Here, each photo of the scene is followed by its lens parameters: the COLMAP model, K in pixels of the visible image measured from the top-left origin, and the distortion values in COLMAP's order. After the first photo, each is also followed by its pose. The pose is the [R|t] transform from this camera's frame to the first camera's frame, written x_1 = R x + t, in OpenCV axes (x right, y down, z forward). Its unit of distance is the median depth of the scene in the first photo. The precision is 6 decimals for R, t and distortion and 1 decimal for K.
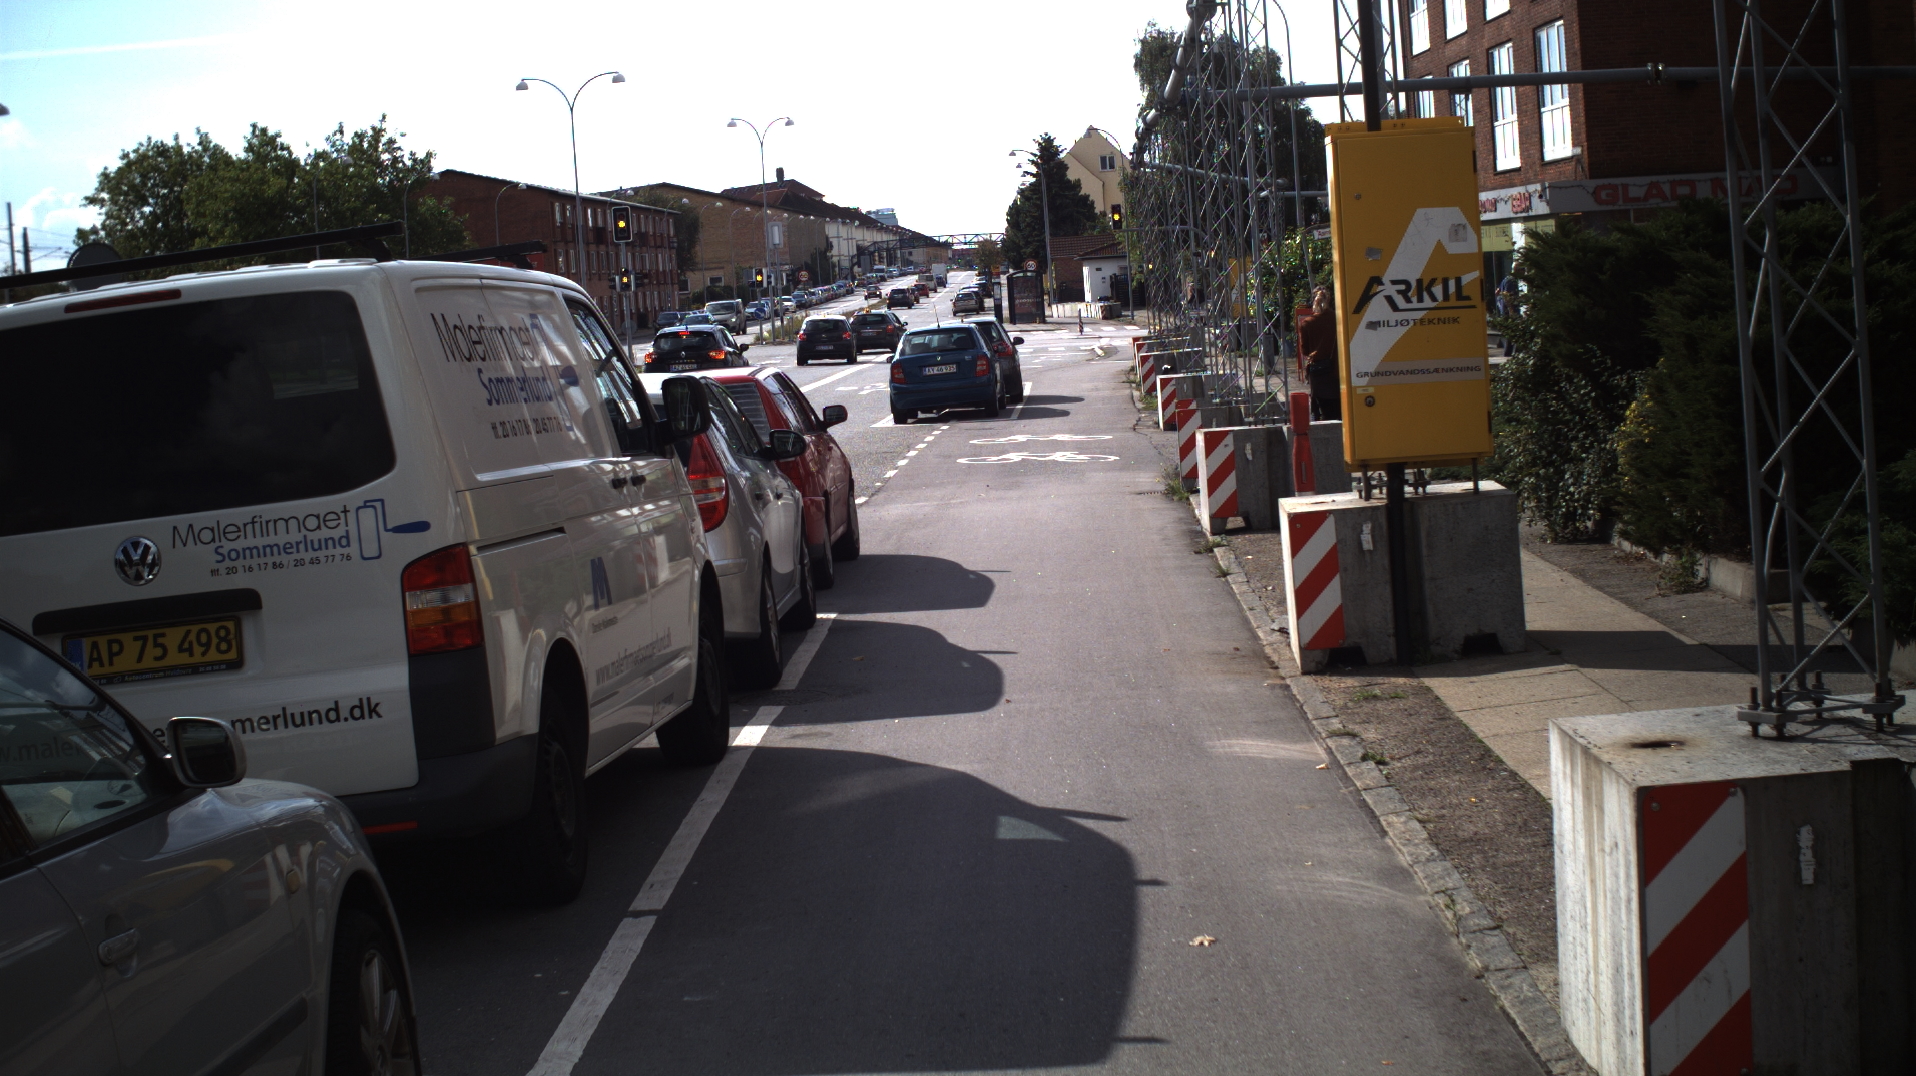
lens RADIAL K [[3476.0, 0, 958.0], [0, 3476.0, 538.0], [0, 0, 1]] dist [-0.298922, 0.465544]
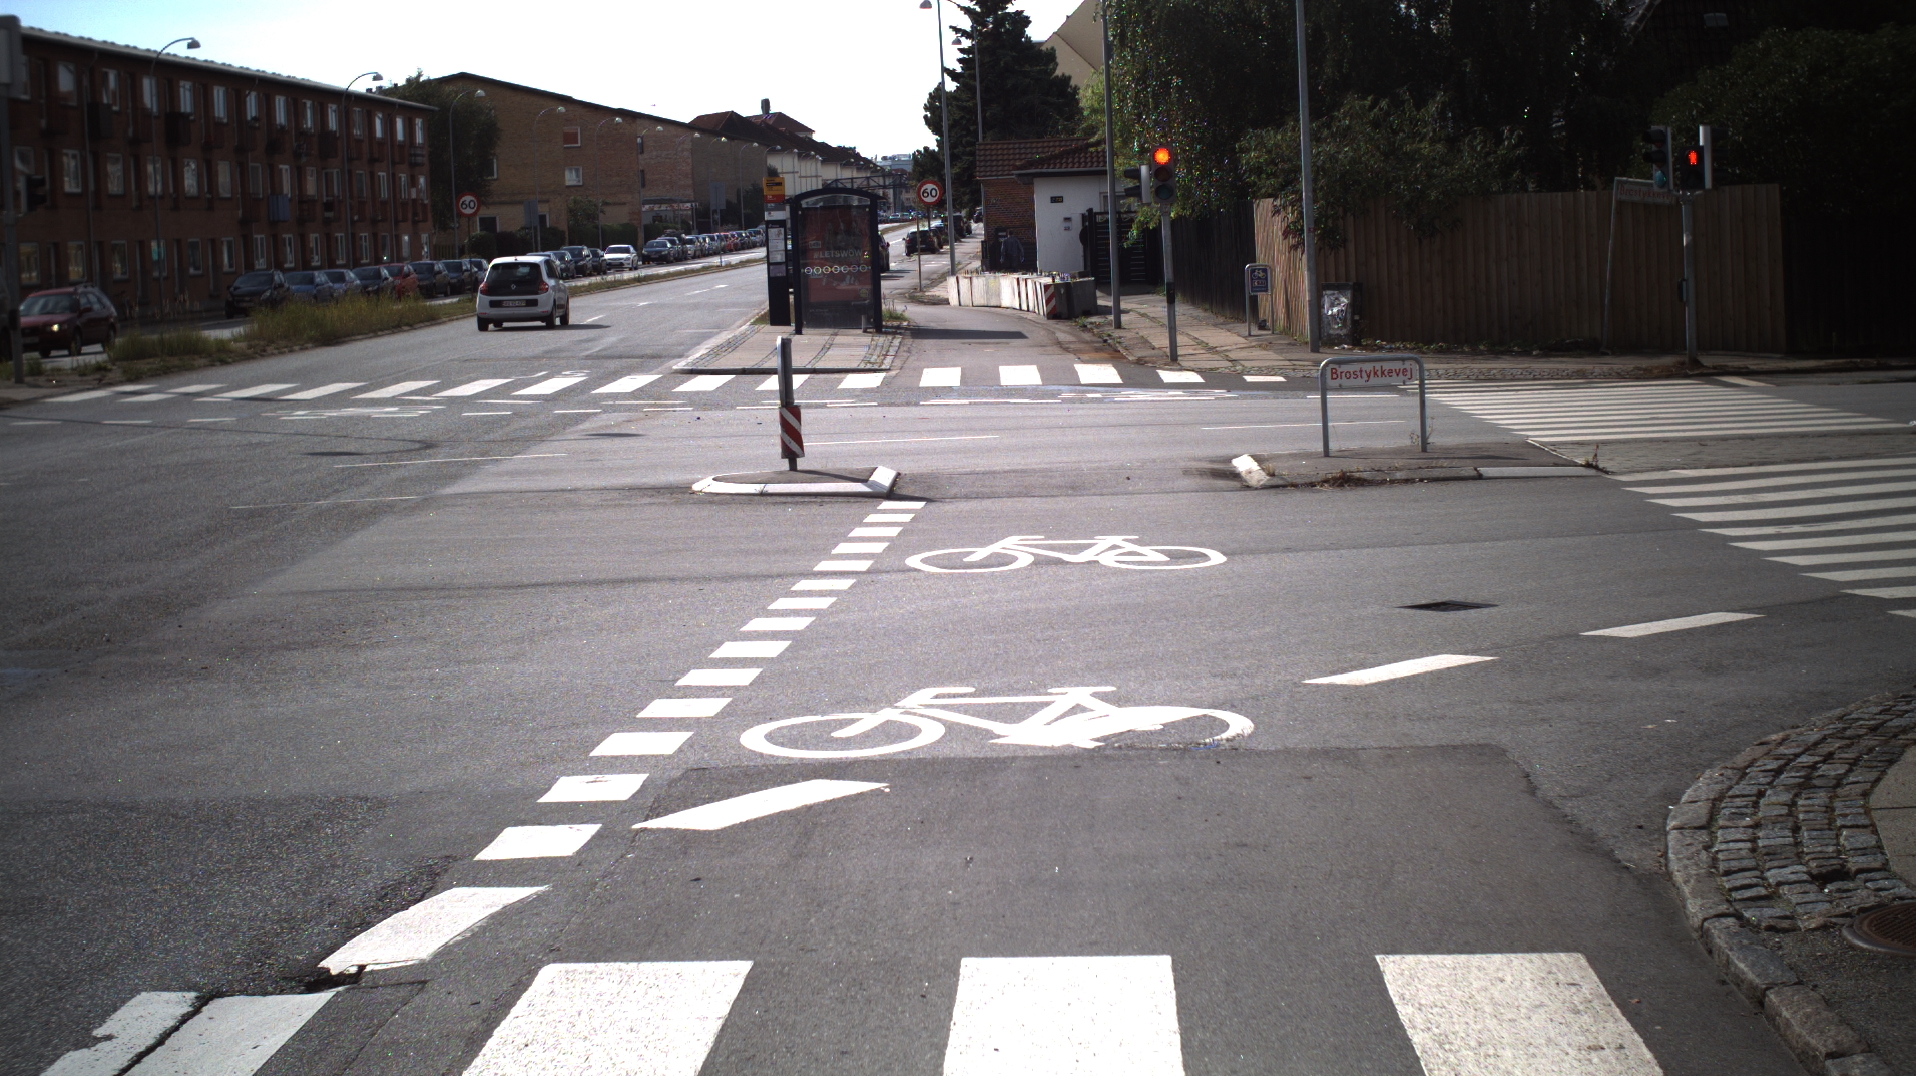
lens RADIAL K [[3476.0, 0, 958.0], [0, 3476.0, 538.0], [0, 0, 1]] dist [-0.298922, 0.465544]
pose [[0.999676, 0.024551, -0.006699, 0.034252], [-0.024456, 0.999604, 0.013884, -0.042617], [0.007037, -0.013716, 0.999881, 0.592846]]
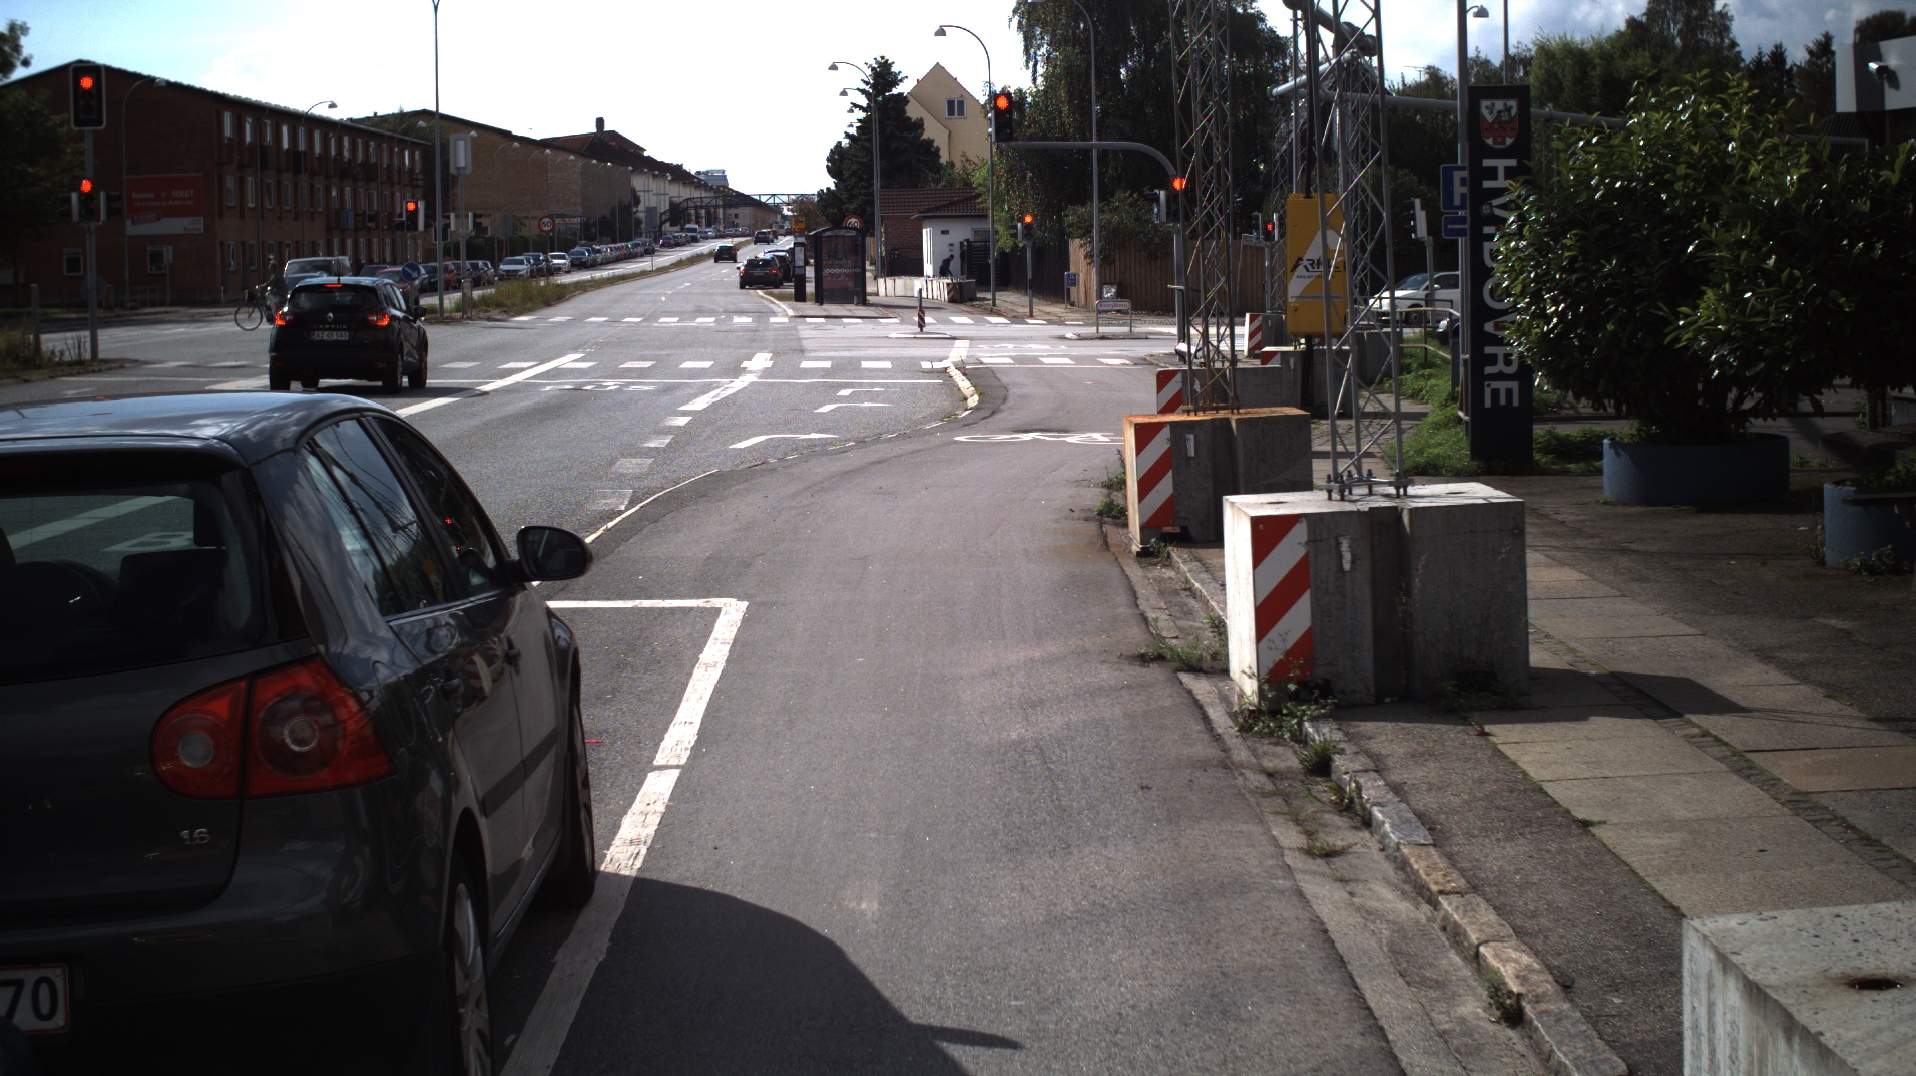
lens RADIAL K [[3476.0, 0, 958.0], [0, 3476.0, 538.0], [0, 0, 1]] dist [-0.298922, 0.465544]
pose [[0.997655, 0.044516, 0.051984, 0.009161], [-0.044946, 0.998964, 0.007134, -0.020479], [-0.051613, -0.009454, 0.998622, 0.297673]]
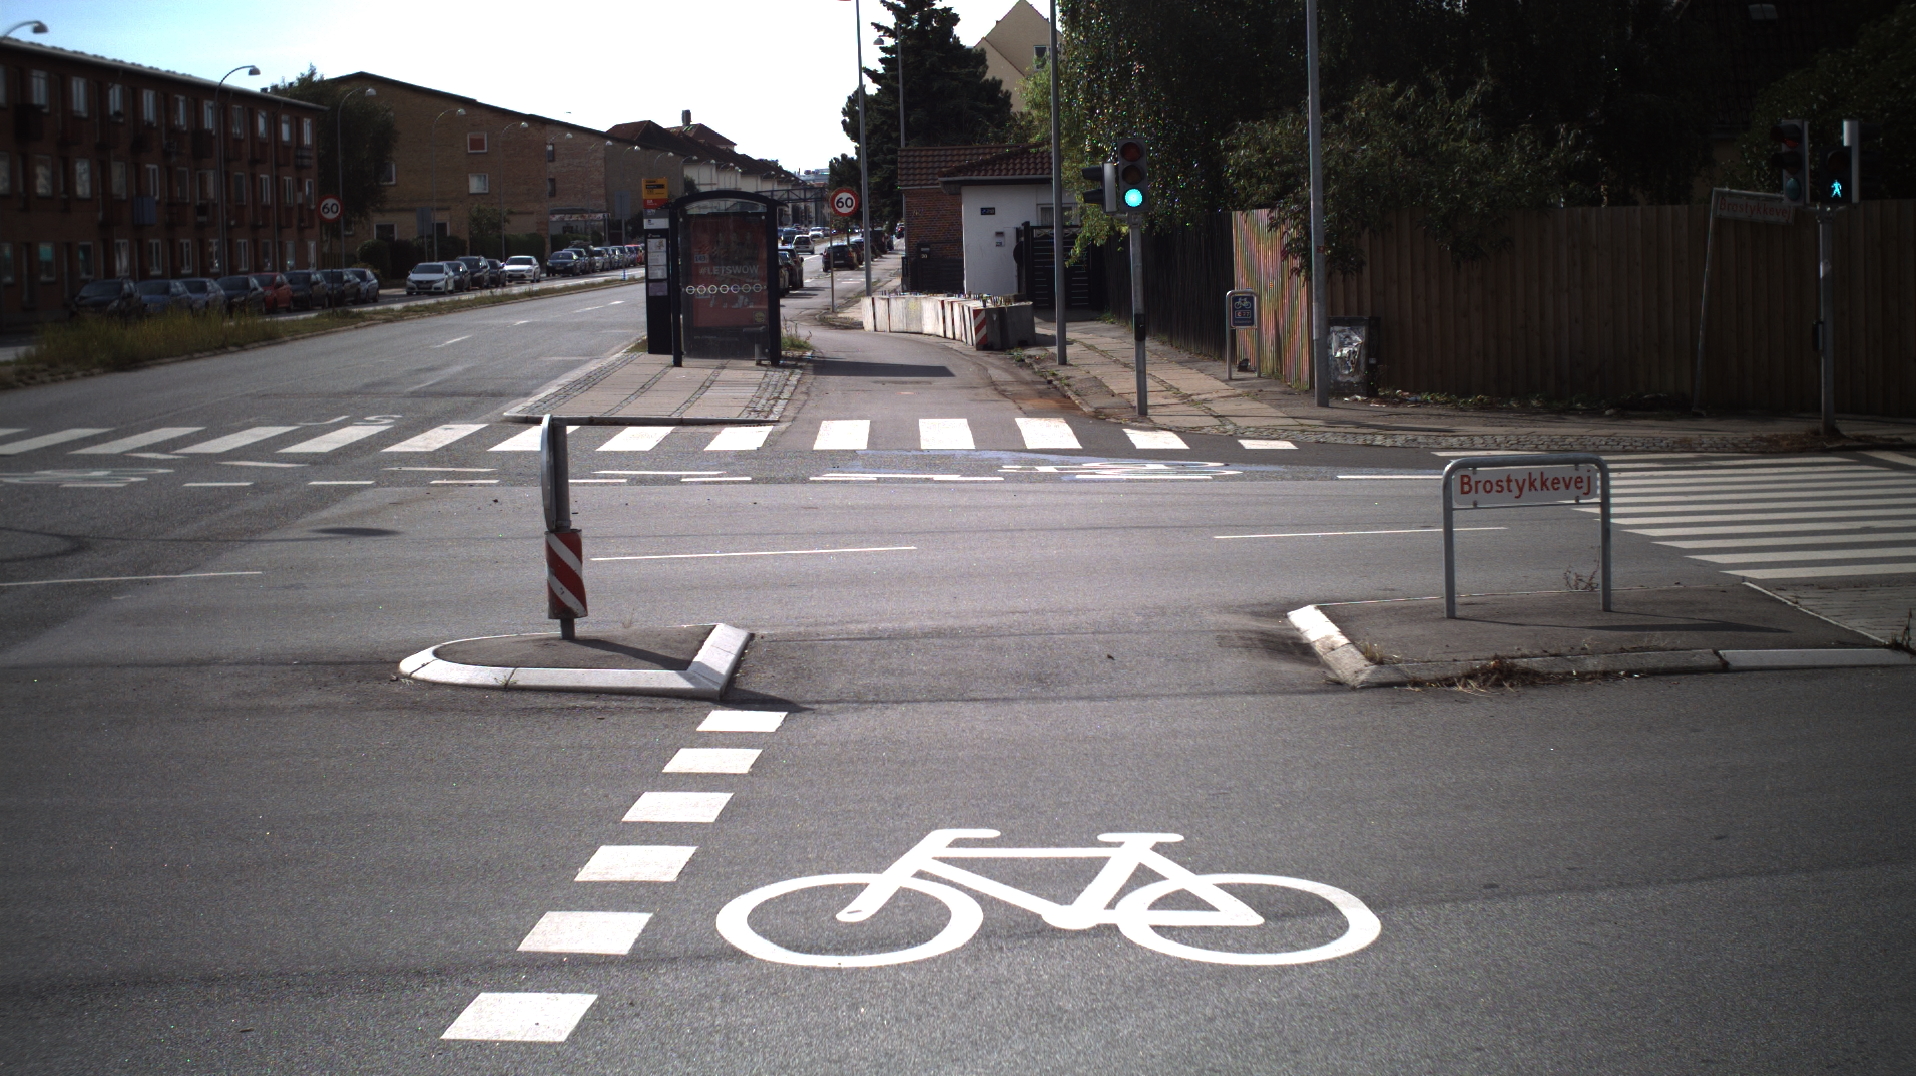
lens RADIAL K [[3476.0, 0, 958.0], [0, 3476.0, 538.0], [0, 0, 1]] dist [-0.298922, 0.465544]
pose [[0.999142, 0.037970, 0.016560, 0.034462], [-0.038113, 0.999238, 0.008409, -0.046901], [-0.016228, -0.009033, 0.999828, 0.652444]]
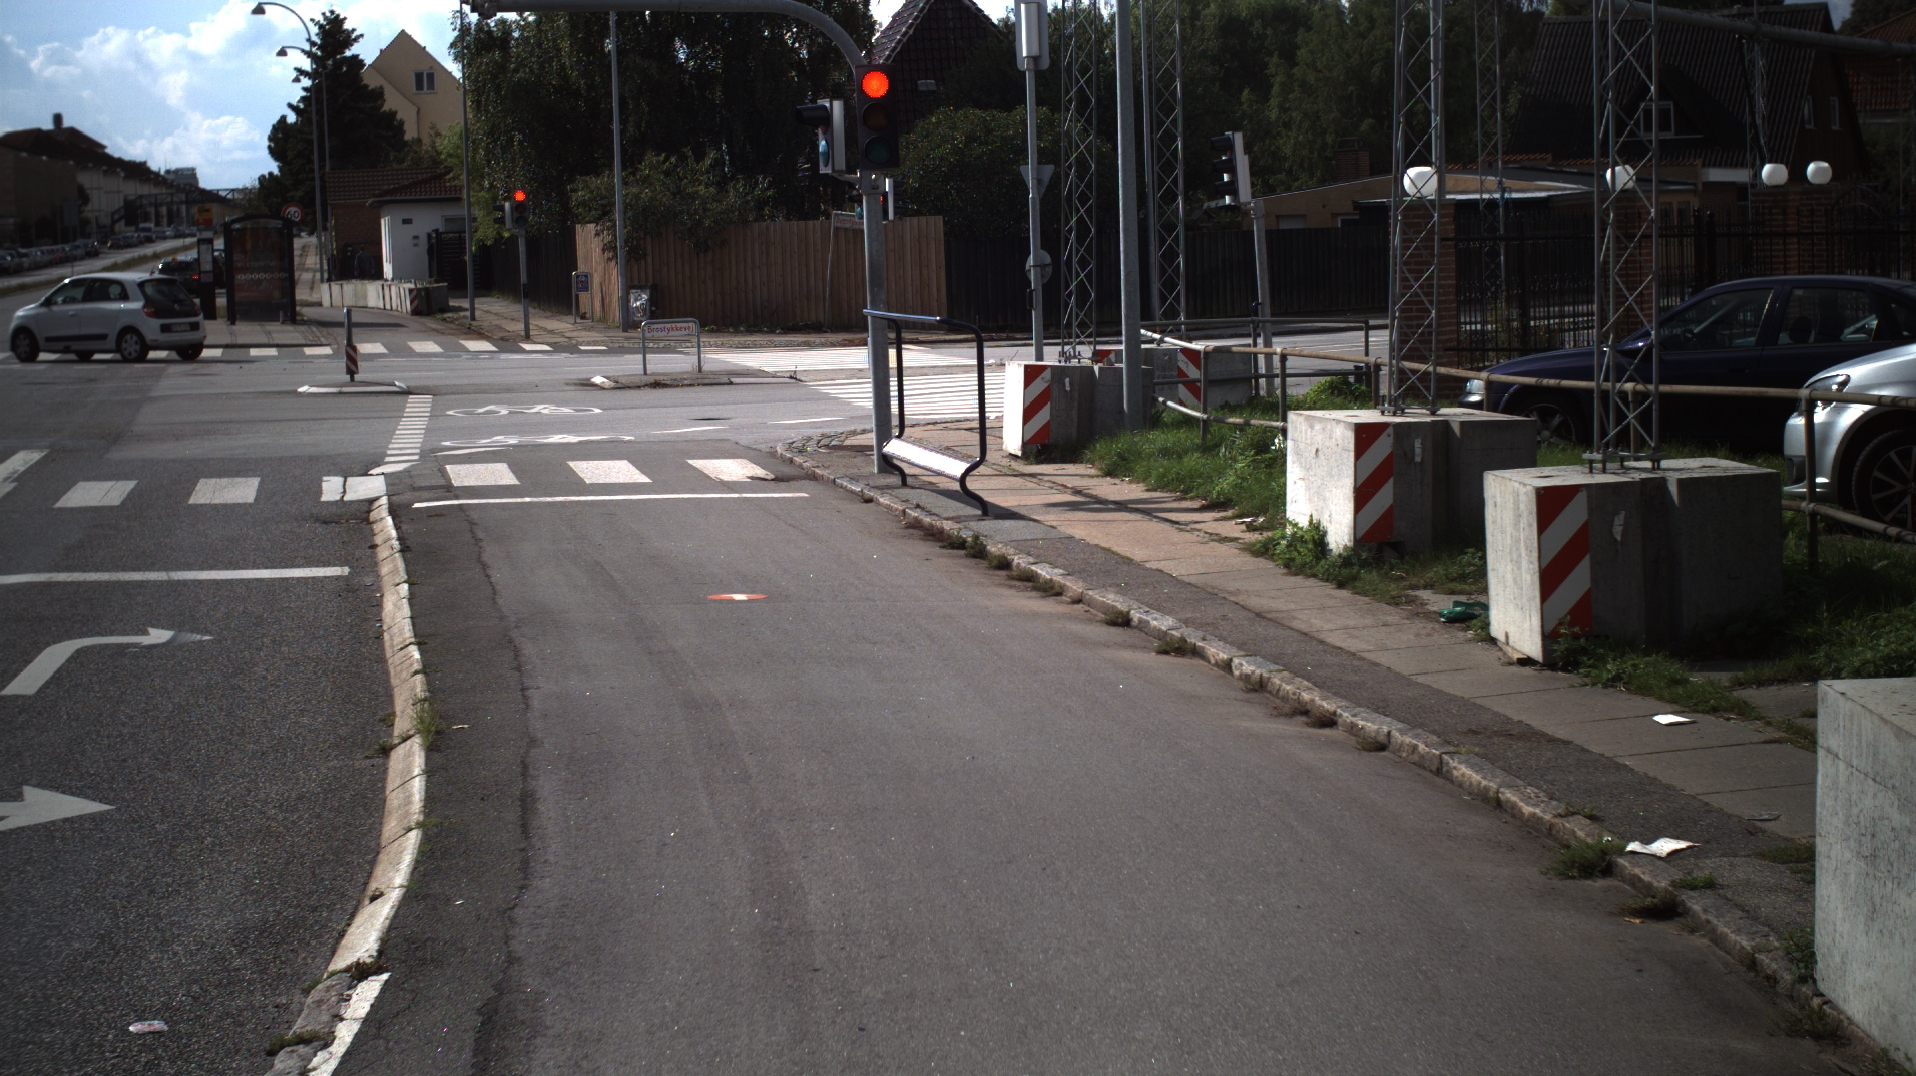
lens RADIAL K [[3476.0, 0, 958.0], [0, 3476.0, 538.0], [0, 0, 1]] dist [-0.298922, 0.465544]
pose [[0.979908, 0.016780, 0.198745, 0.019647], [-0.018247, 0.999818, 0.005553, -0.033761], [-0.198615, -0.009068, 0.980036, 0.474484]]
